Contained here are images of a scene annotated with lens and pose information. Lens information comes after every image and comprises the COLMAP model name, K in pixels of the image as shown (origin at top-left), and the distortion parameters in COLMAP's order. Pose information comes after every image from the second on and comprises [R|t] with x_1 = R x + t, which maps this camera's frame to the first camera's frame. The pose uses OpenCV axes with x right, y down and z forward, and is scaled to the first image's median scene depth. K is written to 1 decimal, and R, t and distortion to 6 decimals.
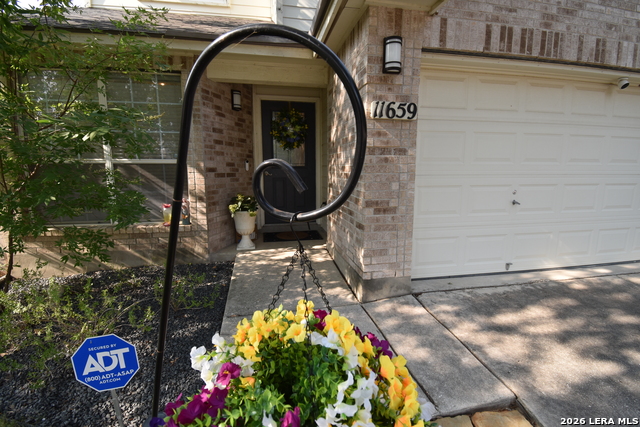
lens RADIAL K [[300.9, 0, 323.8], [0, 300.9, 211.4], [0, 0, 1]] dist [-0.007844, -0.000547]
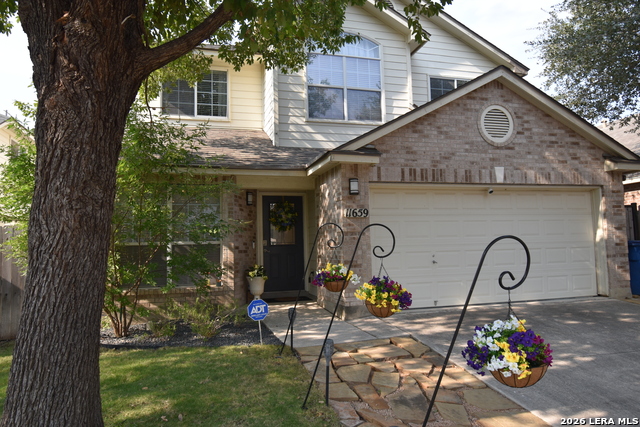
lens RADIAL K [[461.9, 0, 319.7], [0, 461.9, 213.8], [0, 0, 1]] dist [-0.037271, -0.000482]
pose [[0.995759, -0.018597, 0.090104, -0.209288], [0.038042, 0.974940, -0.219192, 0.241567], [-0.083770, 0.221690, 0.971512, -1.454354]]
